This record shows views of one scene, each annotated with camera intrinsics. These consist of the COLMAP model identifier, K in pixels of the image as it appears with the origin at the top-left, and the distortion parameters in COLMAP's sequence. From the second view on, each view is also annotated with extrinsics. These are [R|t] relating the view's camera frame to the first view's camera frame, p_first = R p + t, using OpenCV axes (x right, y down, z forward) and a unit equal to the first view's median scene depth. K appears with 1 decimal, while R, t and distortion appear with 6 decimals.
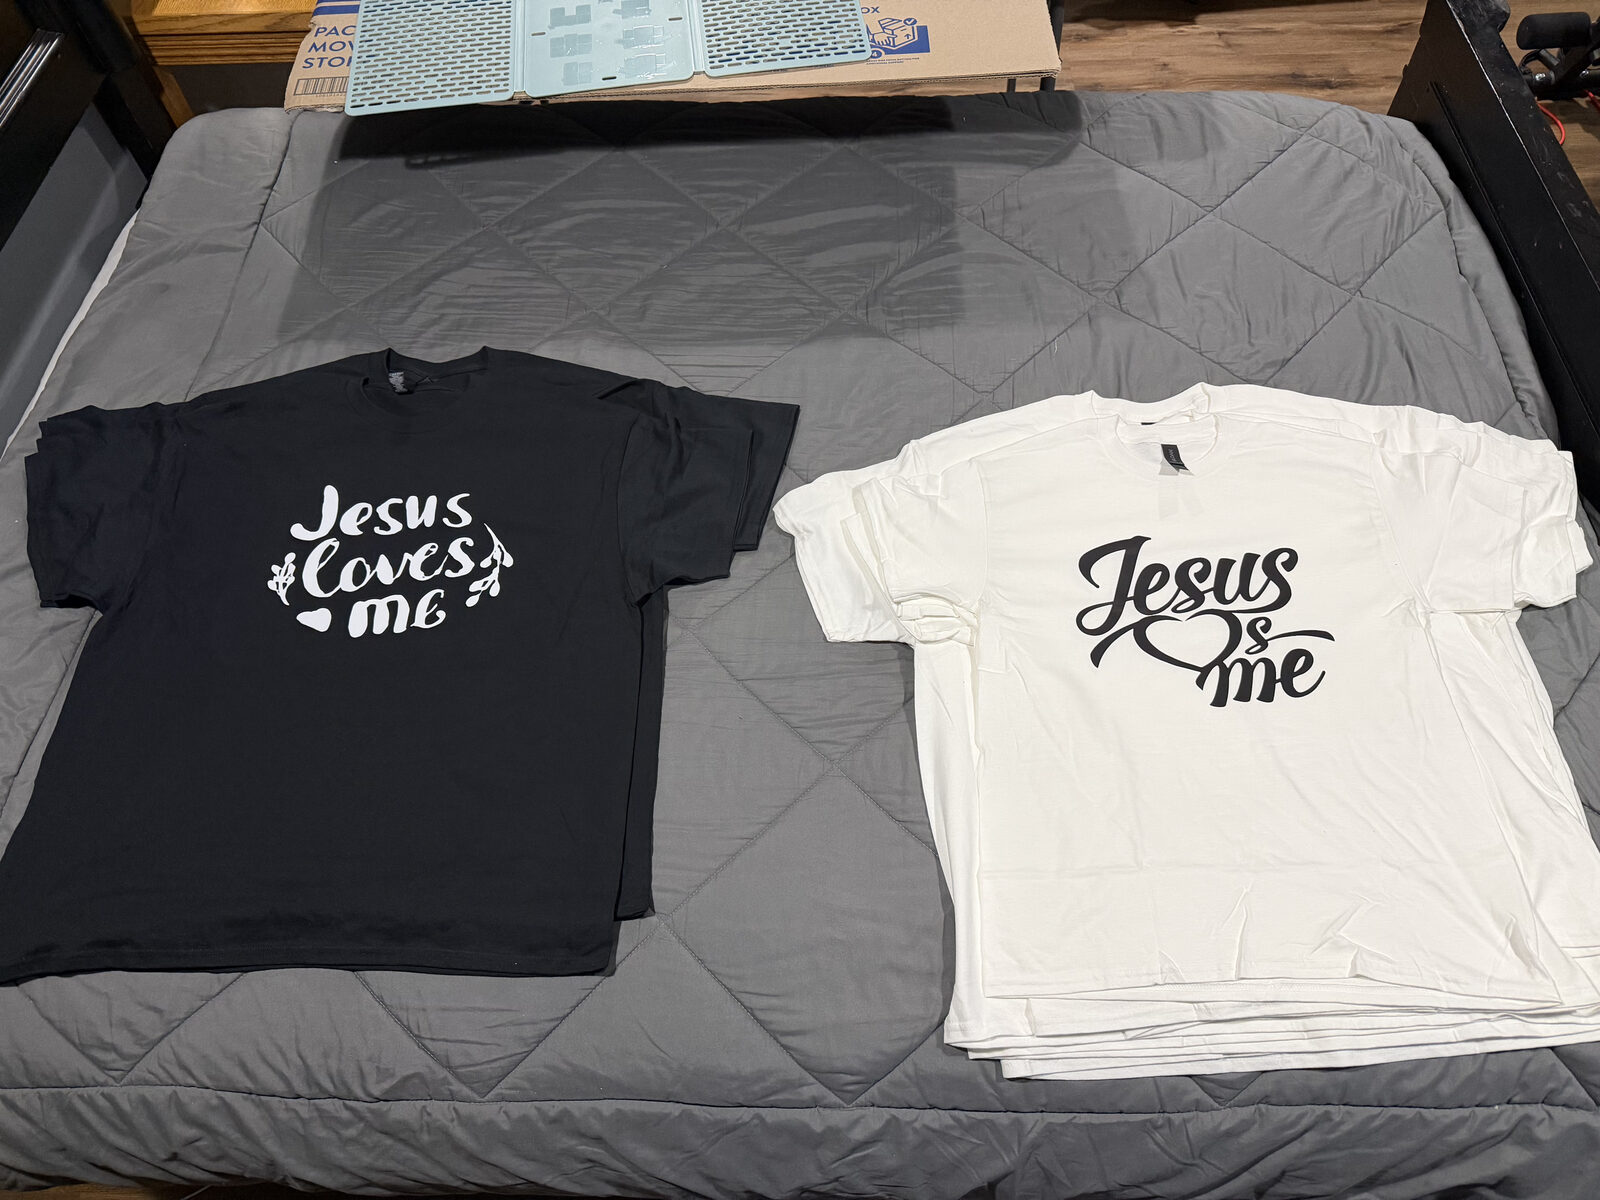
lens RADIAL K [[1118.2, 0, 799.2], [0, 1118.2, 595.7], [0, 0, 1]] dist [-0.000228, -0.008955]
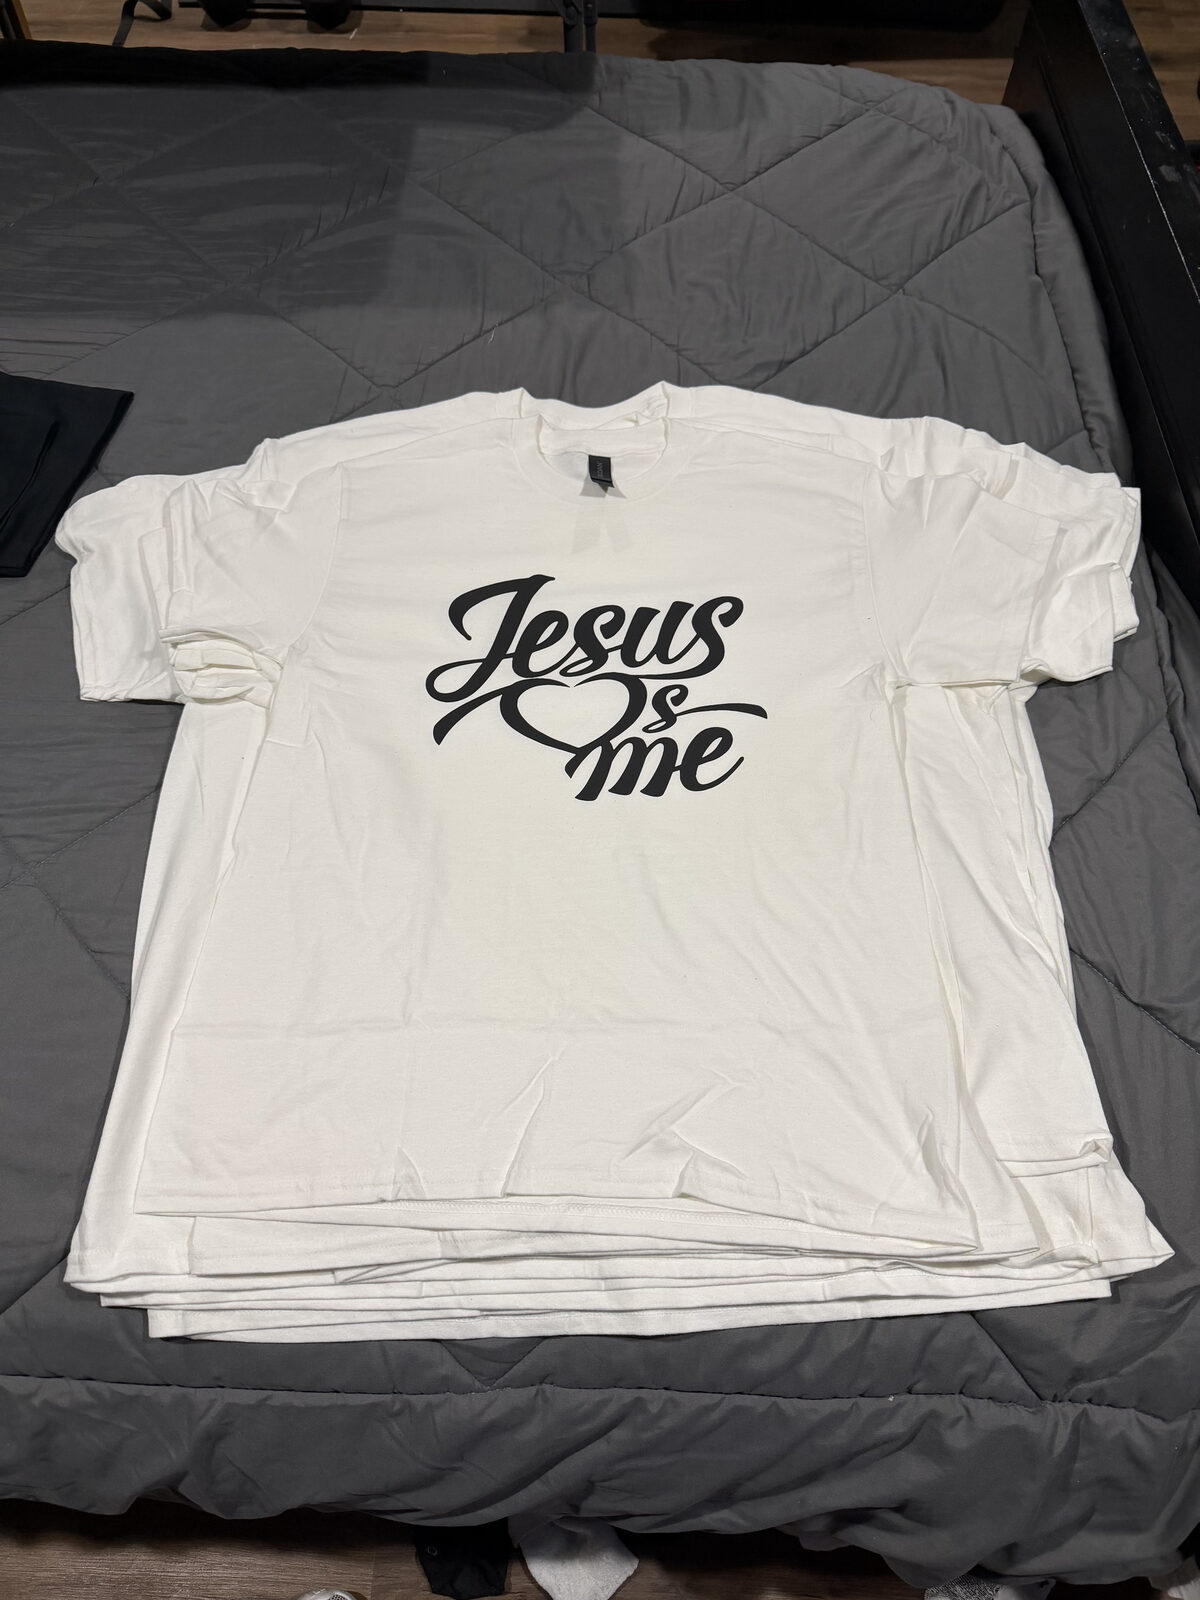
lens RADIAL K [[1118.2, 0, 600.0], [0, 1118.2, 800.0], [0, 0, 1]] dist [-0.000228, -0.008955]
pose [[0.998665, 0.035504, 0.037517, 0.344110], [-0.036456, 0.999022, 0.025007, 0.078316], [-0.036592, -0.026341, 0.998983, 0.293293]]
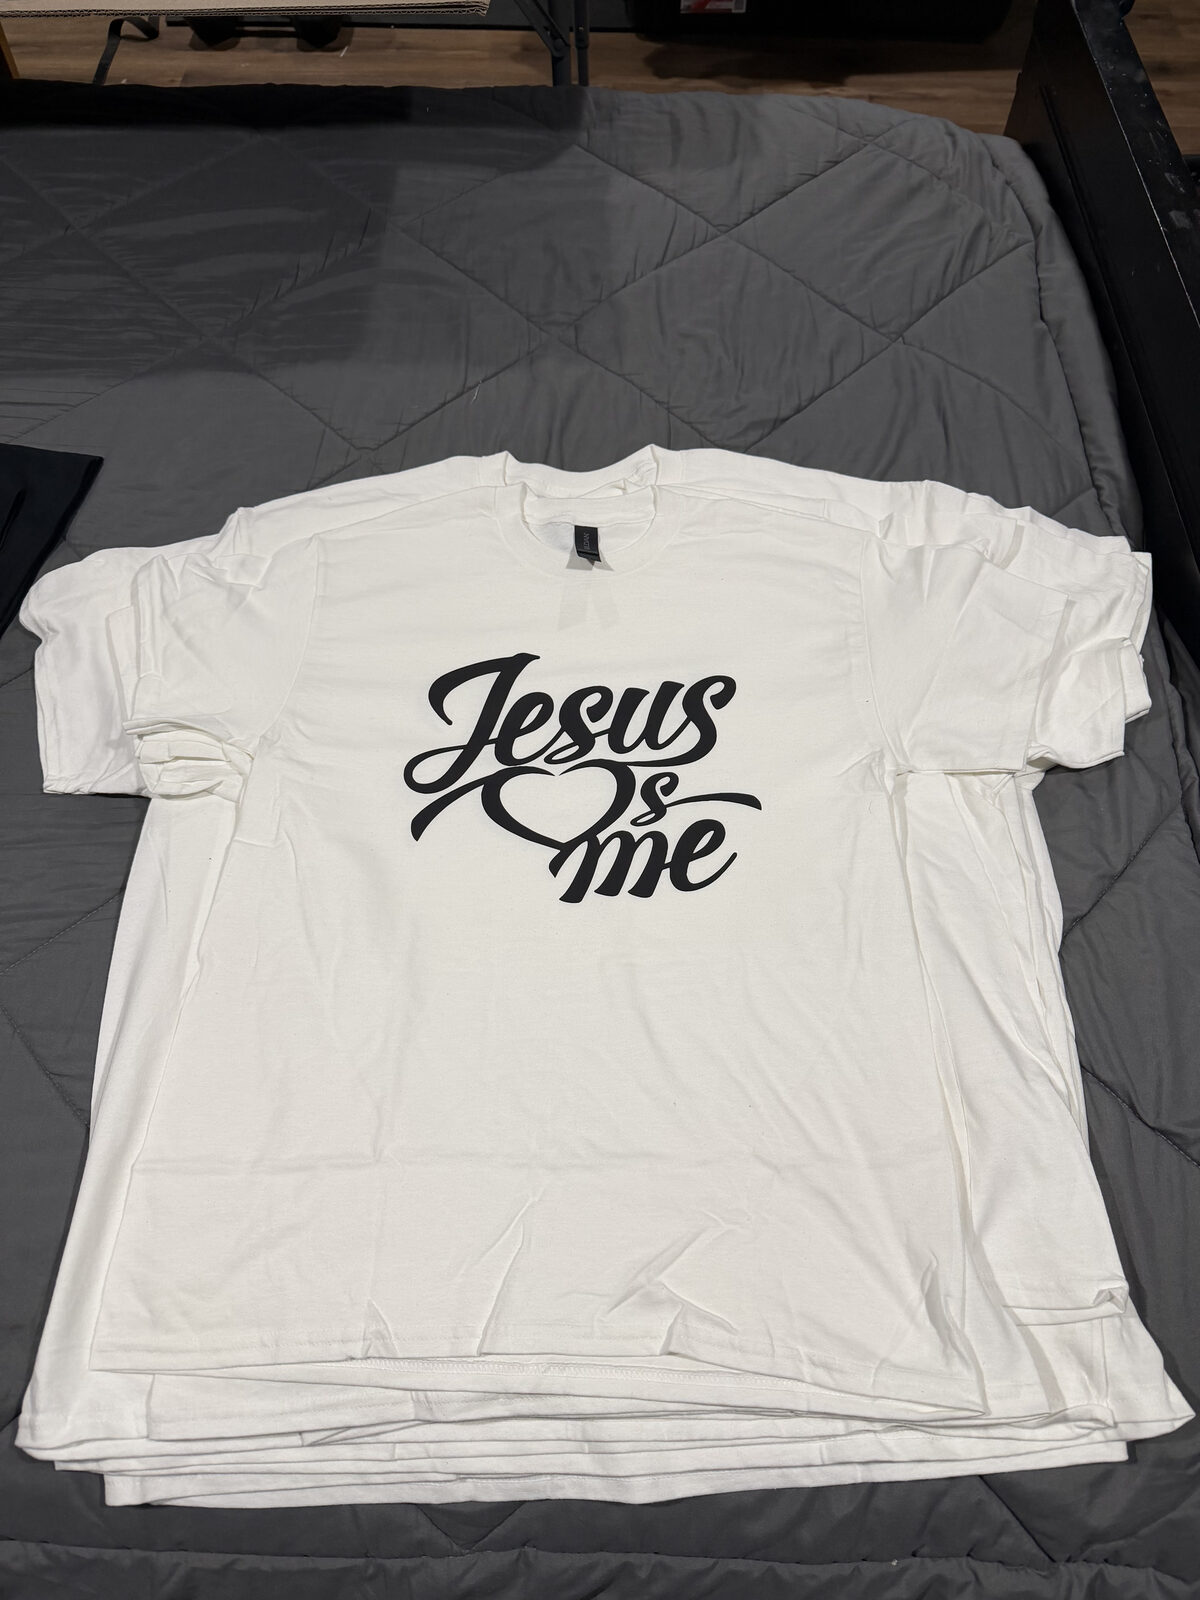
lens RADIAL K [[1117.7, 0, 607.8], [0, 1117.7, 796.5], [0, 0, 1]] dist [0.004536, -0.012982]
pose [[0.999035, 0.026390, 0.035104, 0.358047], [-0.027345, 0.999261, 0.027009, 0.016742], [-0.034365, -0.027943, 0.999019, 0.327374]]
